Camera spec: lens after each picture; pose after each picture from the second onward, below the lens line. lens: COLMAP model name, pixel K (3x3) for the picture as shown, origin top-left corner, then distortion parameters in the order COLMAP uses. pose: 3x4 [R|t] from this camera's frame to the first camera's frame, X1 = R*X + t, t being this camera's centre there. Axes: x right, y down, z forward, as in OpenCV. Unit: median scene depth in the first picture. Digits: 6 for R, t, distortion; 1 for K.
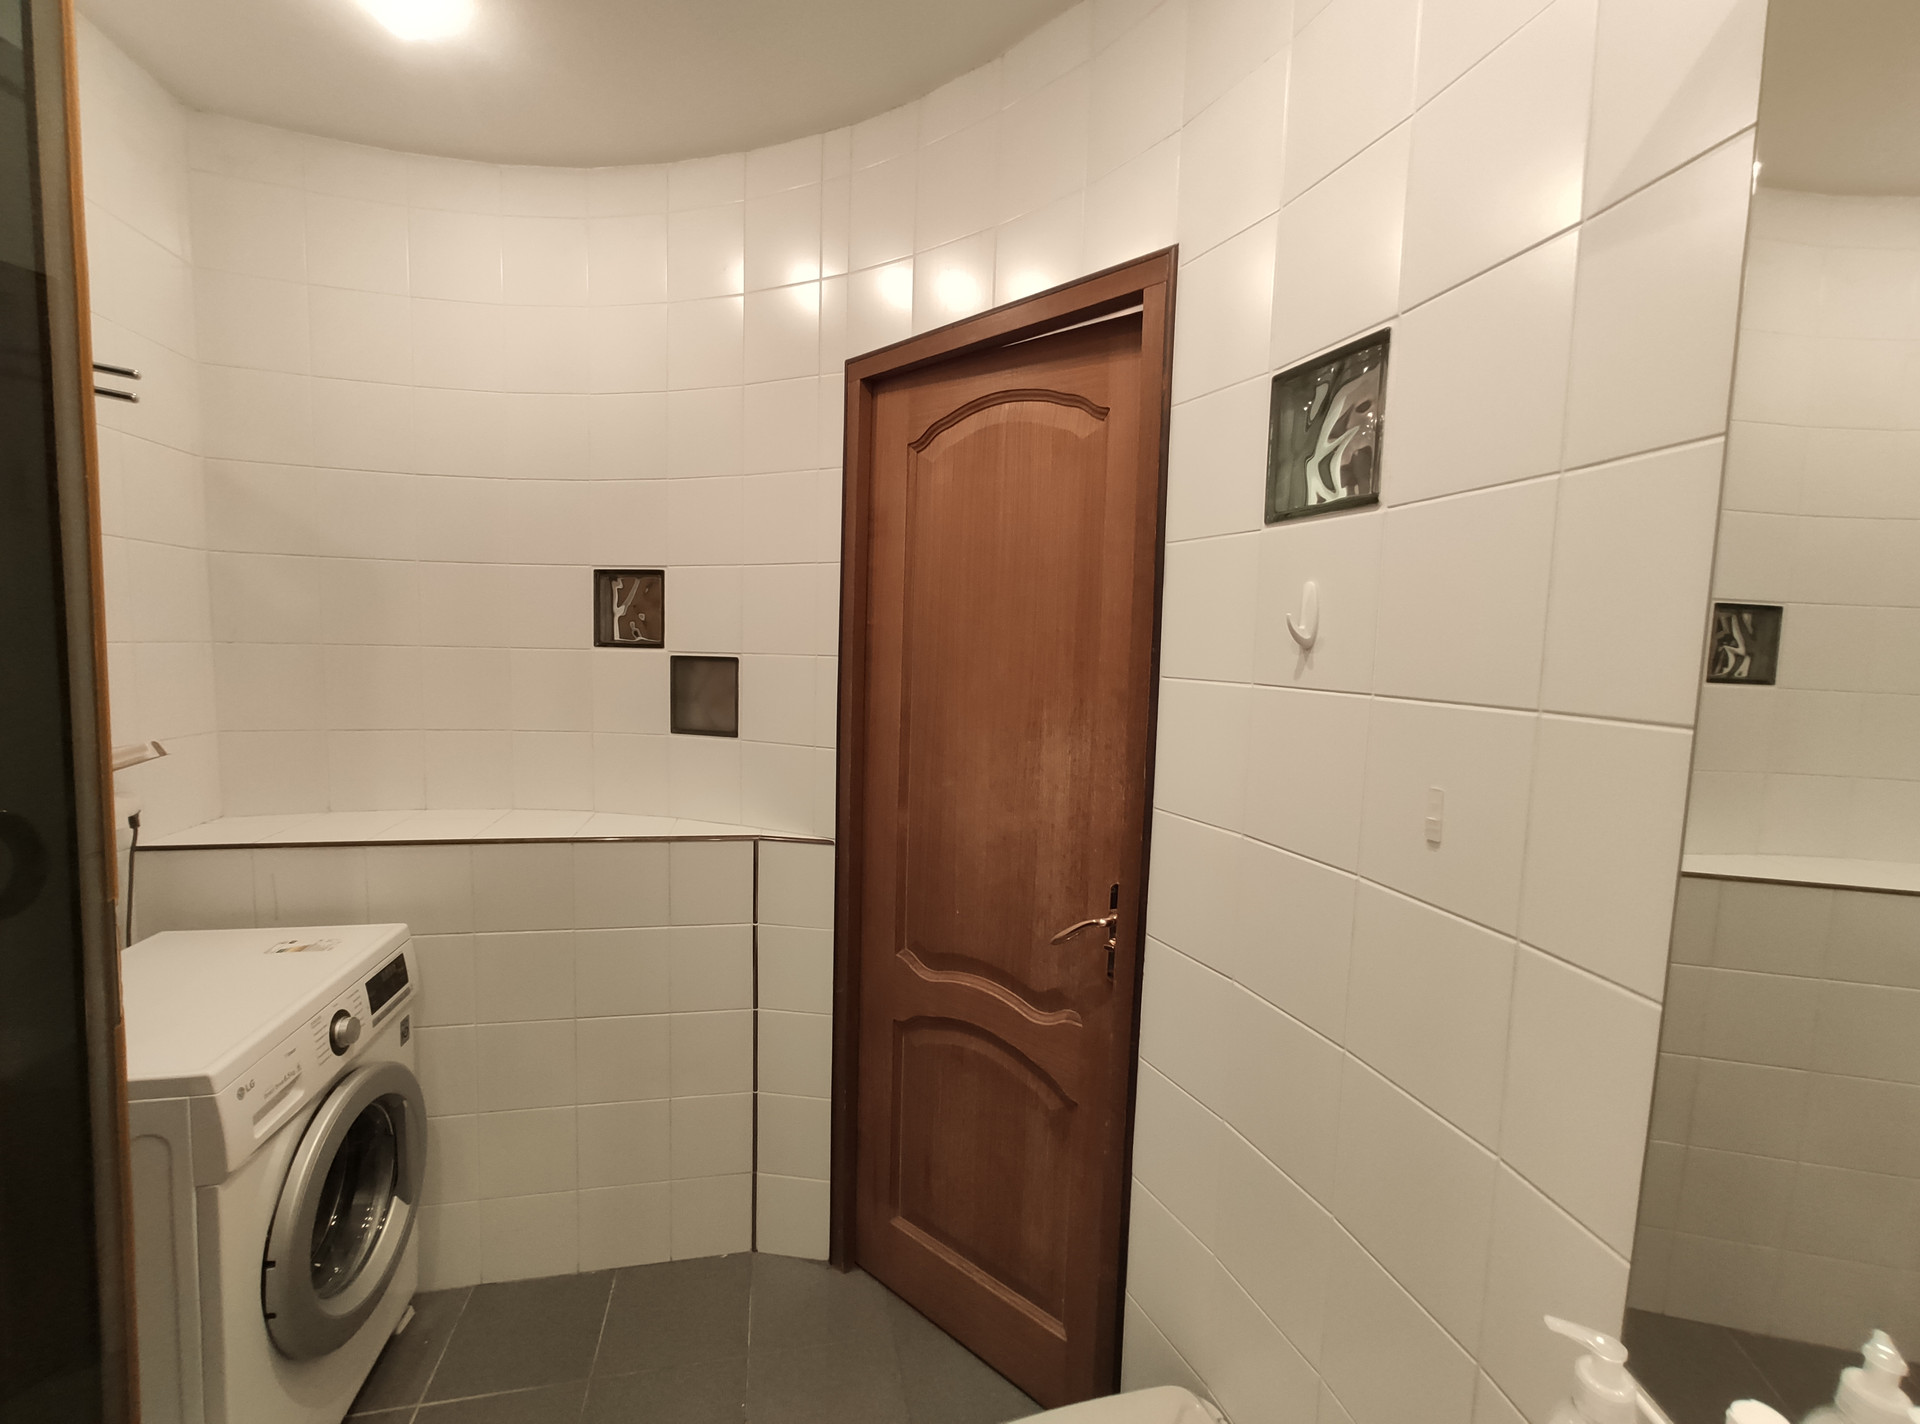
lens RADIAL K [[836.1, 0, 952.0], [0, 836.1, 712.5], [0, 0, 1]] dist [-0.043026, 0.032920]
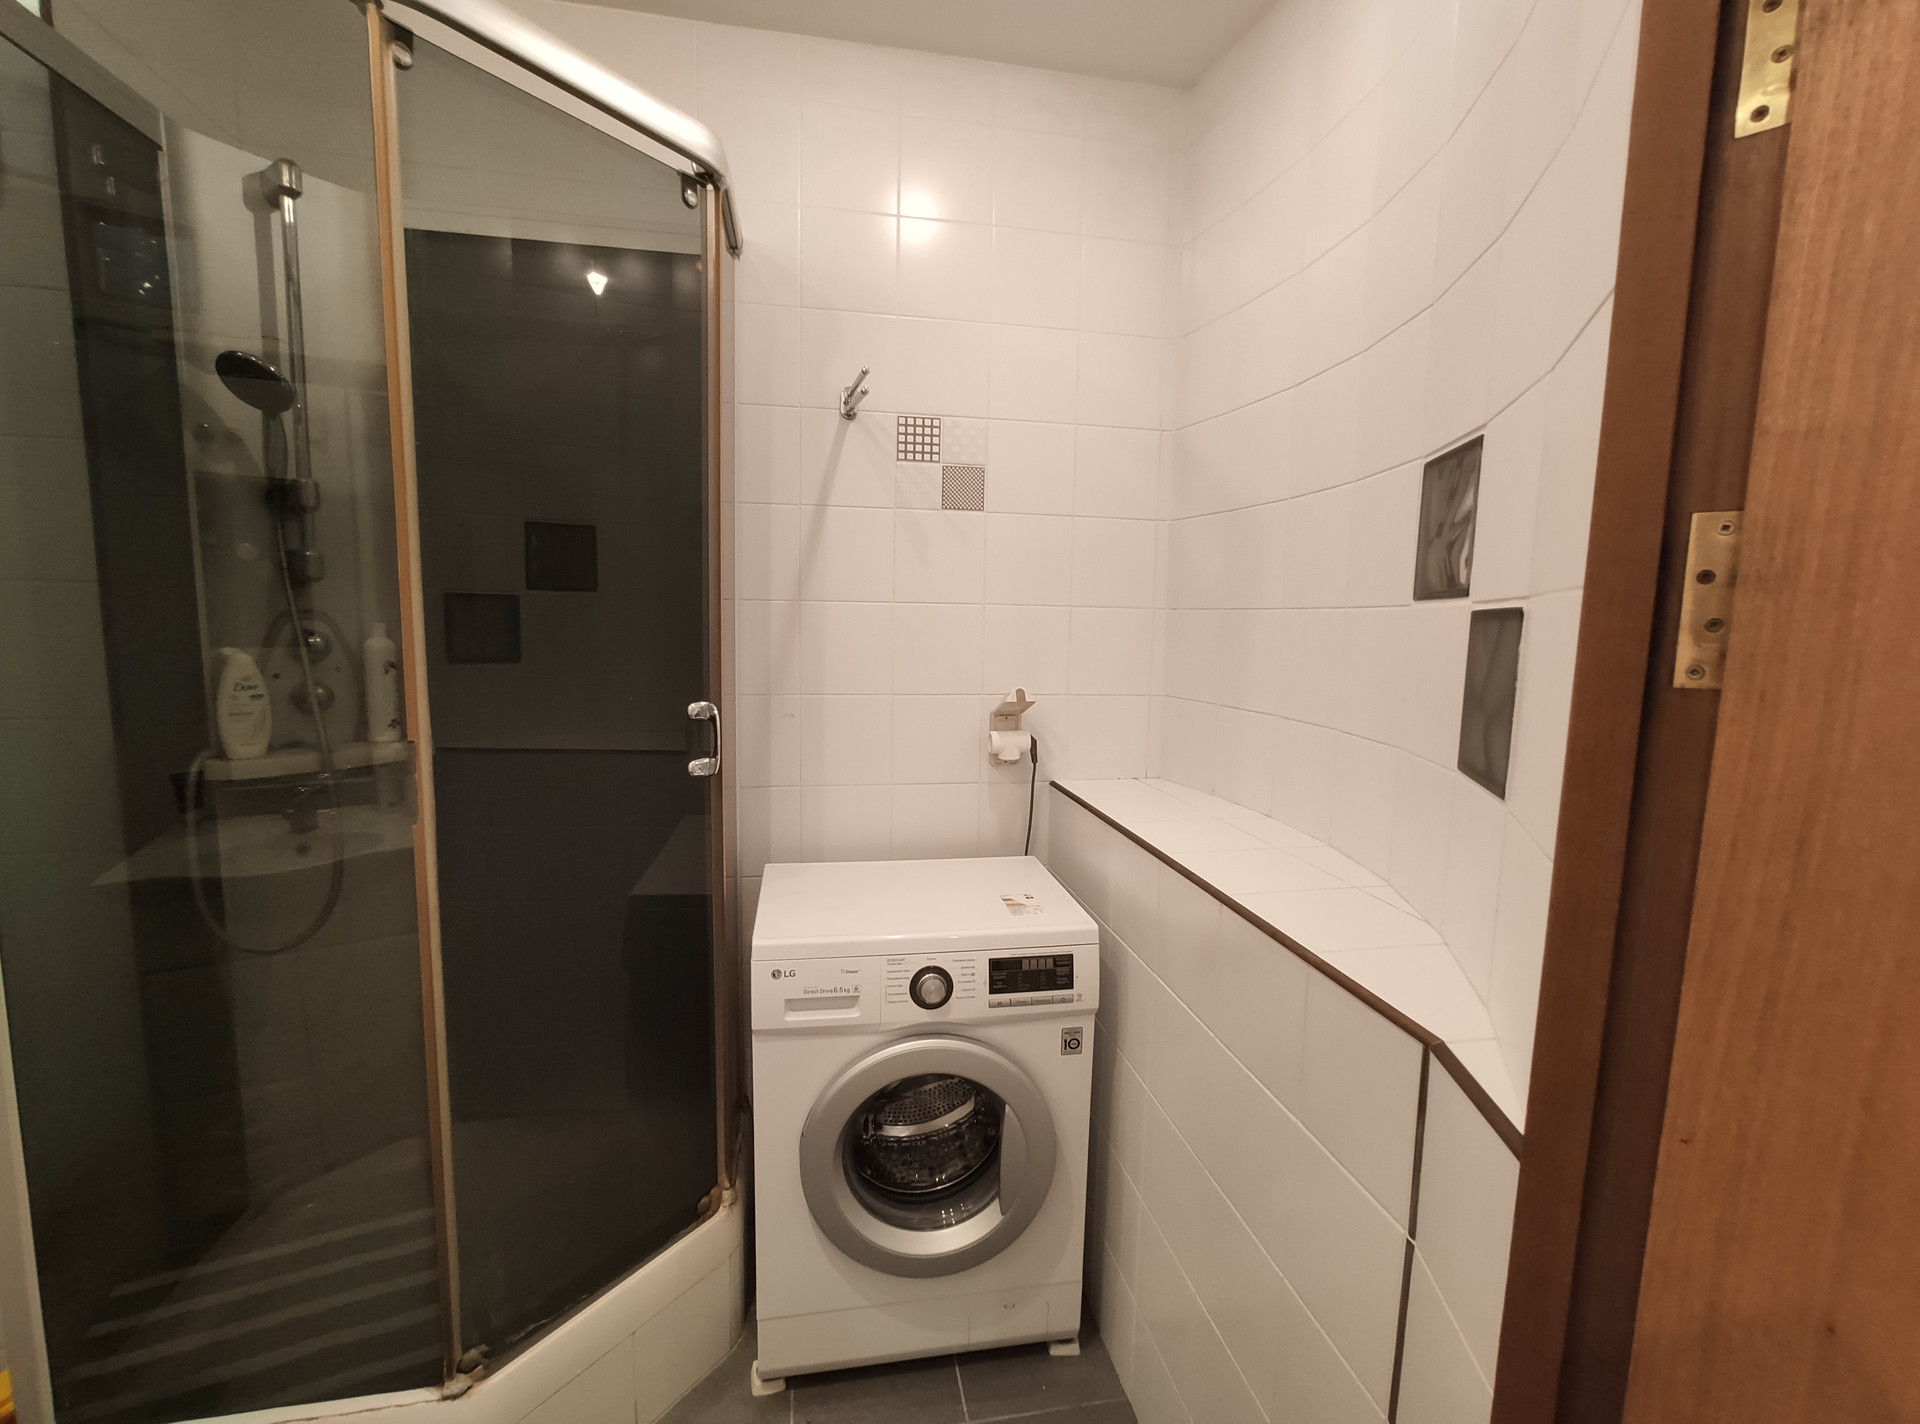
lens RADIAL K [[836.1, 0, 952.0], [0, 836.1, 712.5], [0, 0, 1]] dist [-0.043026, 0.032920]
pose [[-0.035779, 0.087852, -0.995491, 0.178591], [-0.103888, 0.990405, 0.091137, -0.025513], [0.993945, 0.106680, -0.026309, 0.825030]]
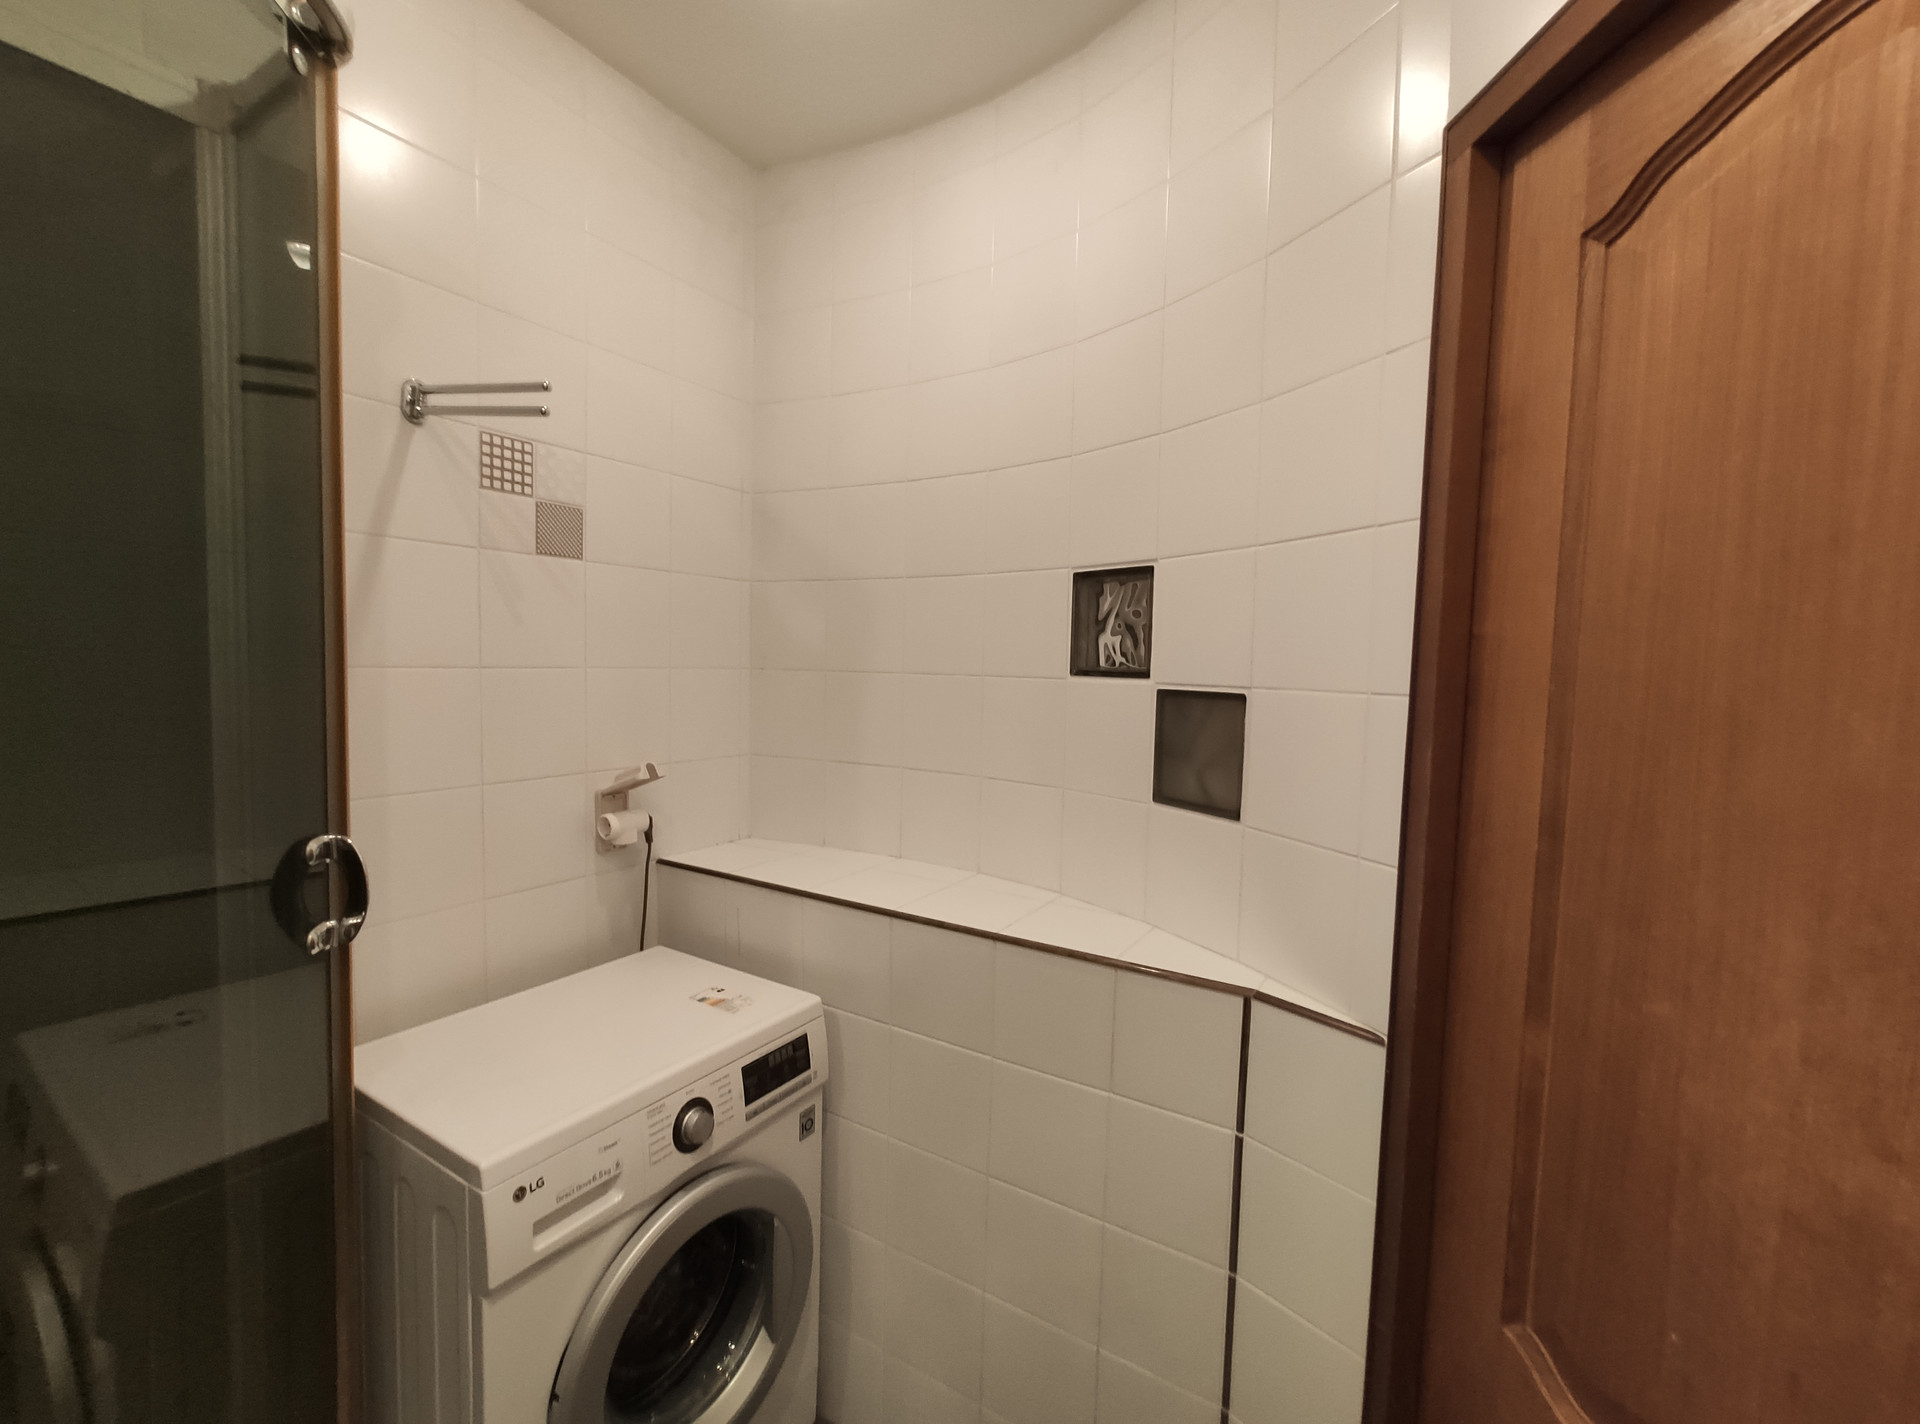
lens RADIAL K [[836.1, 0, 952.0], [0, 836.1, 712.5], [0, 0, 1]] dist [-0.043026, 0.032920]
pose [[0.720314, 0.035615, -0.692733, 0.019893], [-0.063505, 0.997873, -0.014730, -0.032535], [0.690735, 0.054602, 0.721044, 0.445328]]
